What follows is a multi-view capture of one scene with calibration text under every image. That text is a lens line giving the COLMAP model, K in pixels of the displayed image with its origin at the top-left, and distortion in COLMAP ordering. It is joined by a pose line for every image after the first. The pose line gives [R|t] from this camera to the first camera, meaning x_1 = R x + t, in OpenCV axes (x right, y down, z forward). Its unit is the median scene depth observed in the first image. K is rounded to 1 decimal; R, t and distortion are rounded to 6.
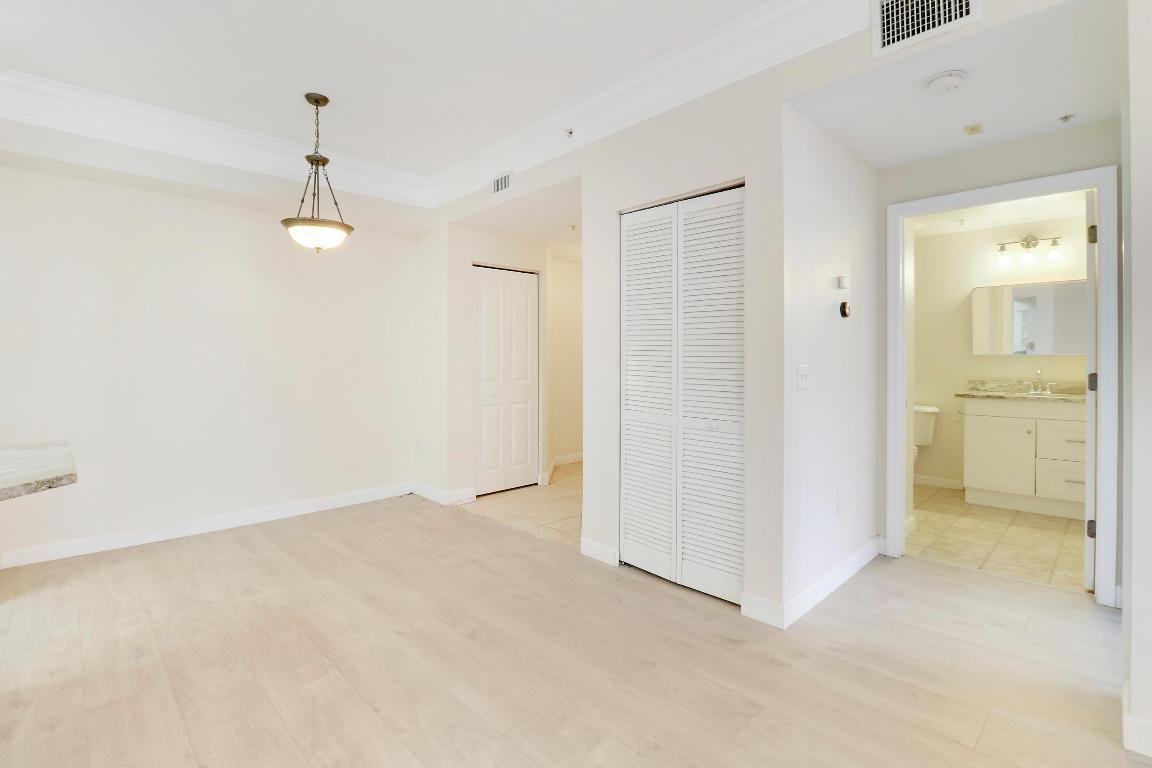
lens RADIAL K [[542.3, 0, 574.7], [0, 542.3, 368.8], [0, 0, 1]] dist [0.000873, -0.007009]
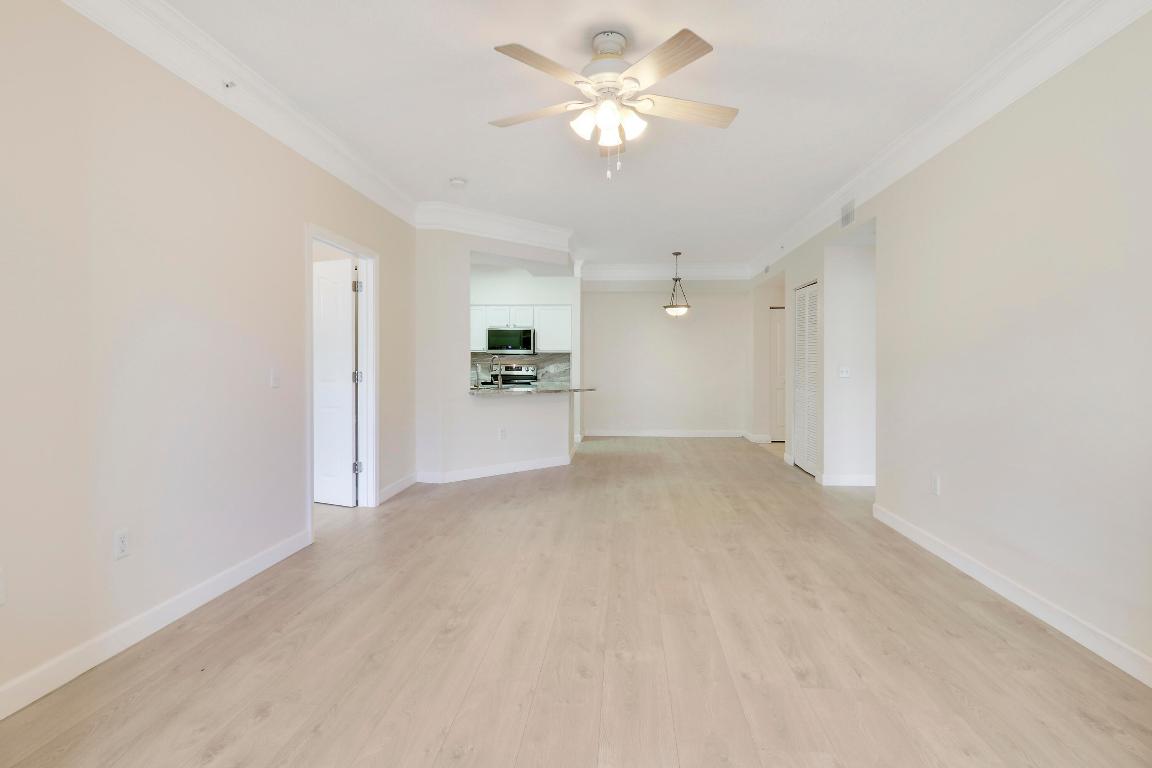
lens RADIAL K [[545.4, 0, 594.5], [0, 545.4, 363.9], [0, 0, 1]] dist [0.002070, -0.014773]
pose [[0.688662, 0.002794, -0.725077, 1.358379], [-0.013461, 0.999870, -0.008932, 0.019911], [0.724958, 0.015911, 0.688610, -1.215012]]
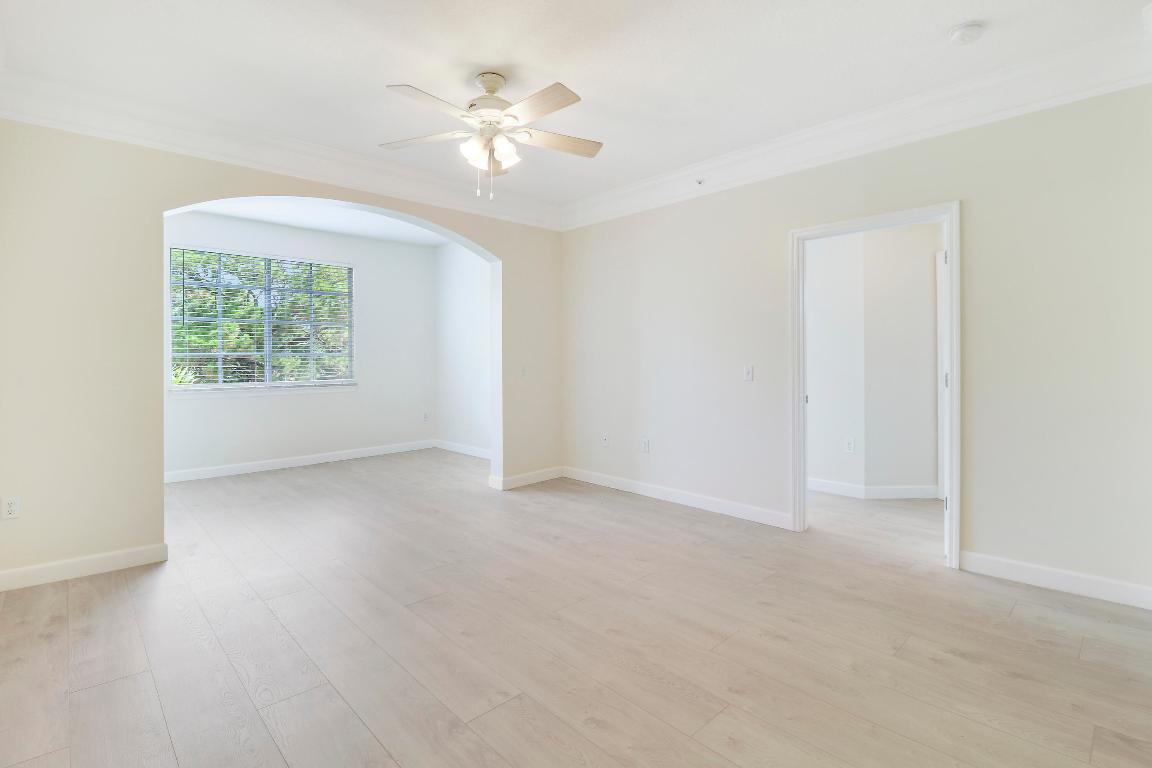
lens RADIAL K [[541.2, 0, 587.6], [0, 541.2, 365.6], [0, 0, 1]] dist [-0.001308, -0.008391]
pose [[-0.999915, 0.005949, -0.011581, 0.363300], [0.005646, 0.999645, 0.026021, -0.018896], [0.011732, 0.025953, -0.999594, 0.819621]]
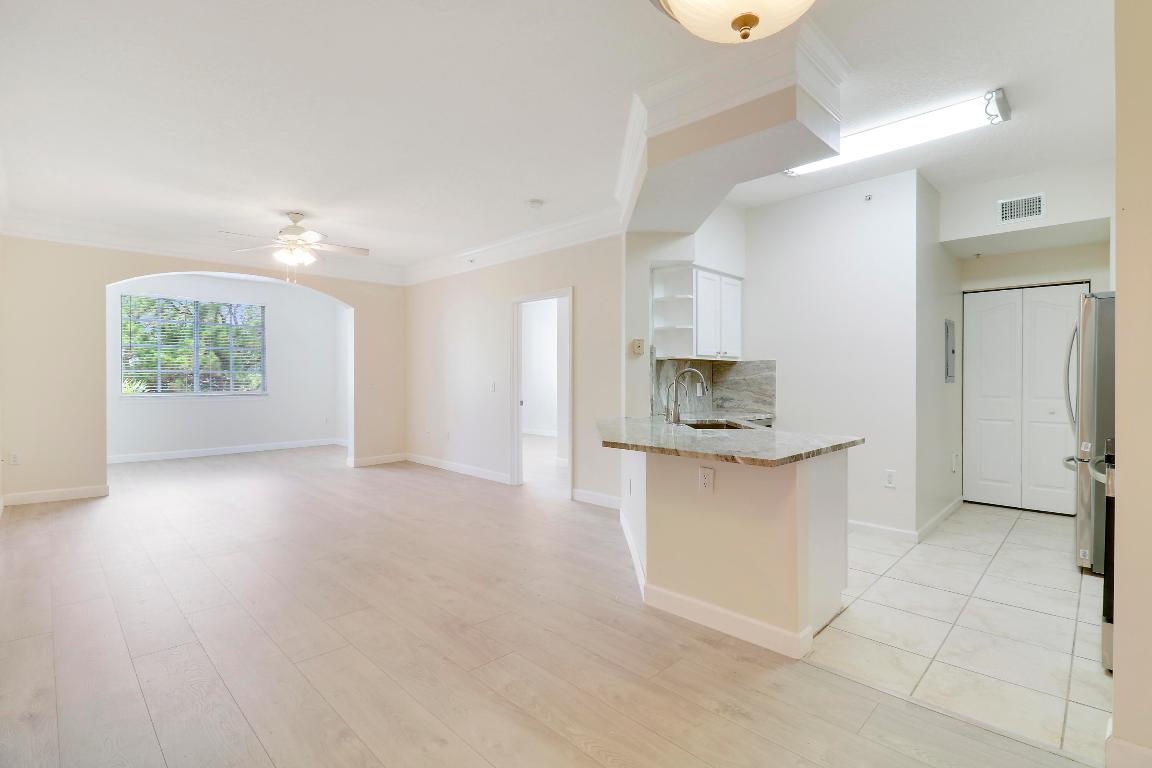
lens RADIAL K [[530.4, 0, 589.8], [0, 530.4, 386.5], [0, 0, 1]] dist [-0.022955, -0.000593]
pose [[-0.998706, -0.002245, -0.050811, -0.496016], [-0.003816, 0.999517, 0.030845, -0.029051], [0.050717, 0.030999, -0.998232, 1.730406]]
